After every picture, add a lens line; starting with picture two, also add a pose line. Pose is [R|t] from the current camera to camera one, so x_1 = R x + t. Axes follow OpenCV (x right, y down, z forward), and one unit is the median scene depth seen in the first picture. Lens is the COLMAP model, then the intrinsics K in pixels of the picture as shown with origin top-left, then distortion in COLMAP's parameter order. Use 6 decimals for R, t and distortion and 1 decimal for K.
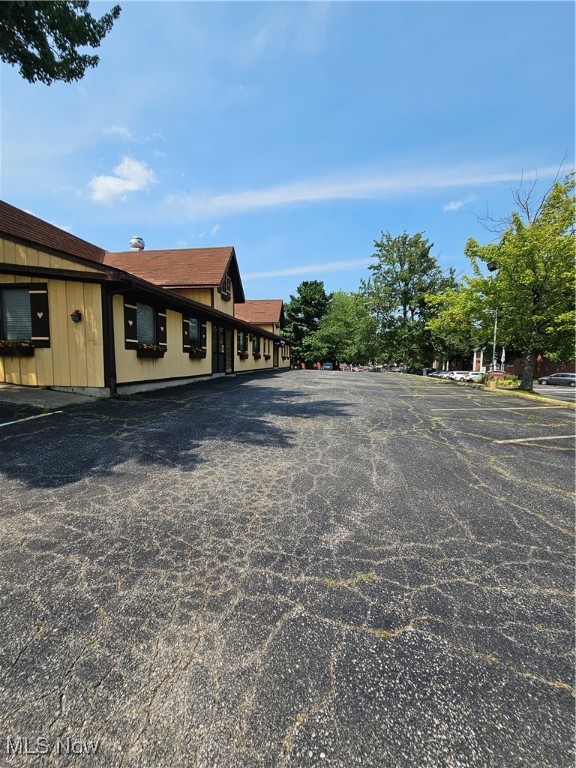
lens RADIAL K [[313.4, 0, 287.8], [0, 313.4, 388.7], [0, 0, 1]] dist [-0.002133, -0.000330]
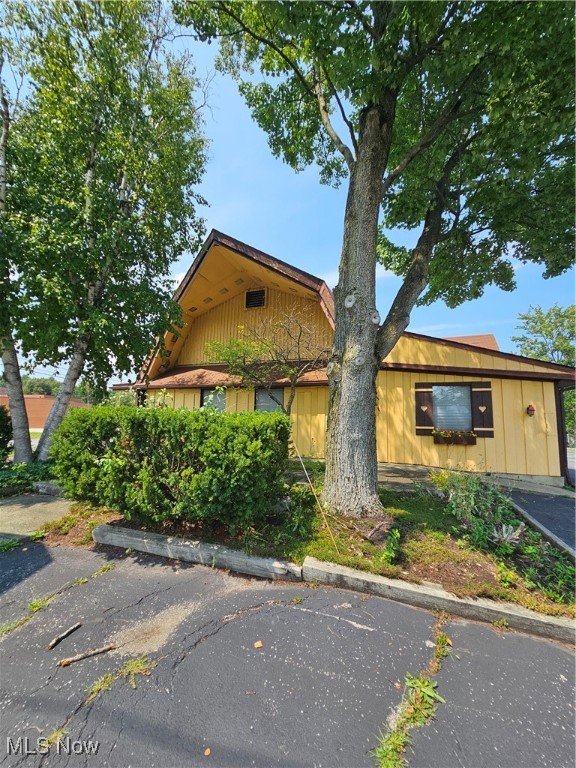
lens RADIAL K [[313.4, 0, 287.8], [0, 313.4, 388.7], [0, 0, 1]] dist [-0.002133, -0.000330]
pose [[0.982355, -0.018052, -0.186151, -1.289062], [-0.021933, 0.977342, -0.210526, -0.051433], [0.185733, 0.210894, 0.959701, -0.248403]]
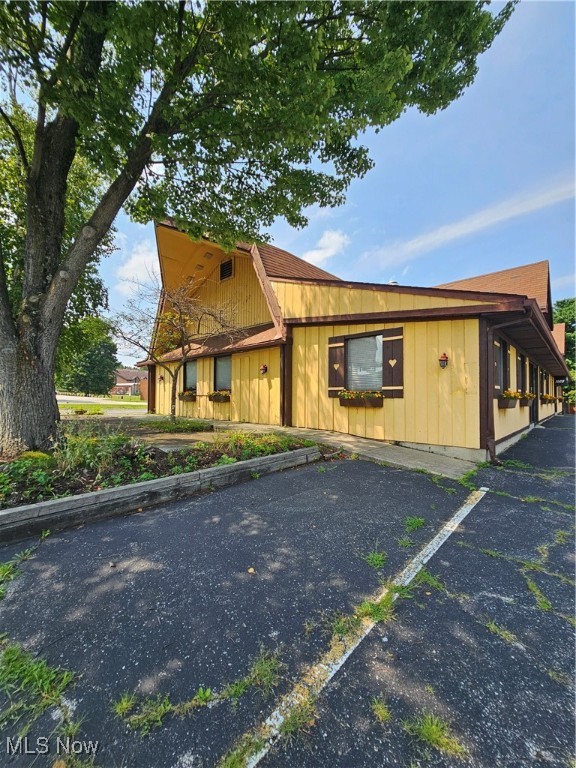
lens RADIAL K [[313.4, 0, 287.8], [0, 313.4, 388.7], [0, 0, 1]] dist [-0.002133, -0.000330]
pose [[0.828212, -0.028606, -0.559684, -0.541583], [-0.044582, 0.992168, -0.116682, -0.040192], [0.558639, 0.121589, 0.820450, 0.090370]]
